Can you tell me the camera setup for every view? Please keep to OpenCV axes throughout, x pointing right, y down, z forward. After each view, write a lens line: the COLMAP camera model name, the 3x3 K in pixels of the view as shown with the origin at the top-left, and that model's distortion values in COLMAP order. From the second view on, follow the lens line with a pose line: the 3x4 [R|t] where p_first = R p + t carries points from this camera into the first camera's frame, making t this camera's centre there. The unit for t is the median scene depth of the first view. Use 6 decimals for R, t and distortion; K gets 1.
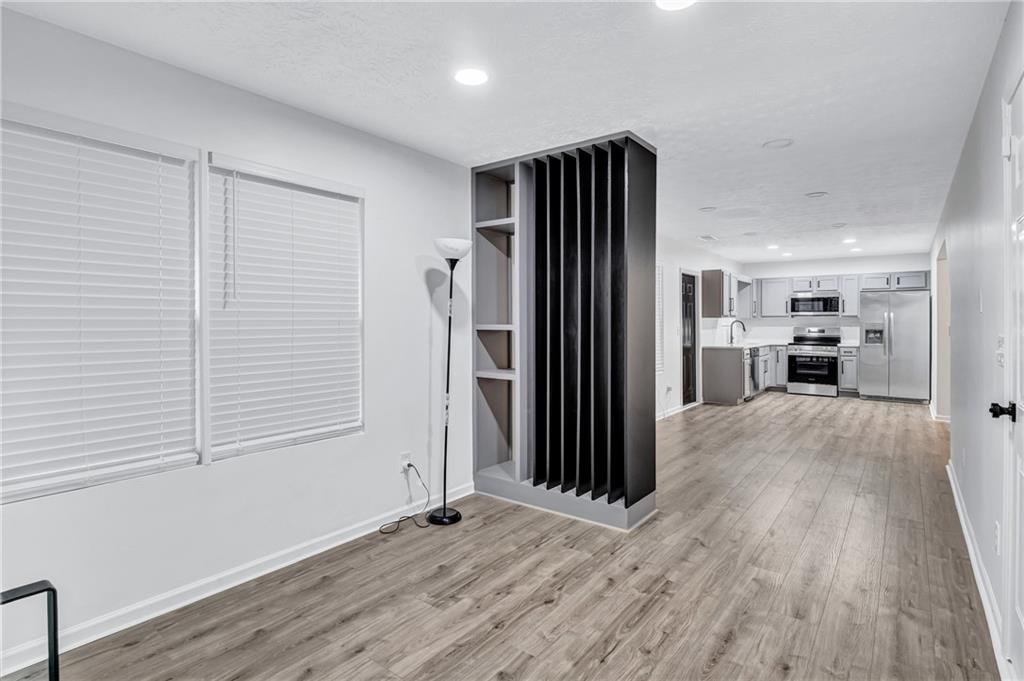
lens RADIAL K [[522.4, 0, 512.2], [0, 522.4, 331.6], [0, 0, 1]] dist [-0.004231, -0.001896]
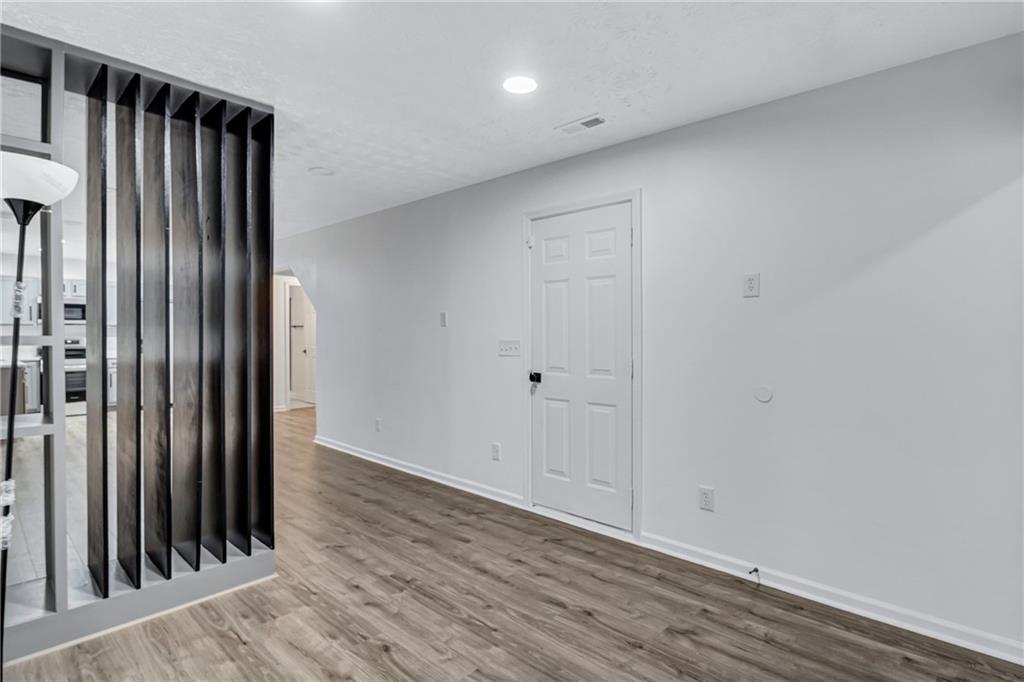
lens RADIAL K [[522.4, 0, 510.4], [0, 522.4, 334.7], [0, 0, 1]] dist [-0.004231, -0.001896]
pose [[0.104045, -0.008683, 0.994535, -0.718085], [0.022231, 0.999732, 0.006402, -0.010194], [-0.994324, 0.021444, 0.104210, 0.638506]]
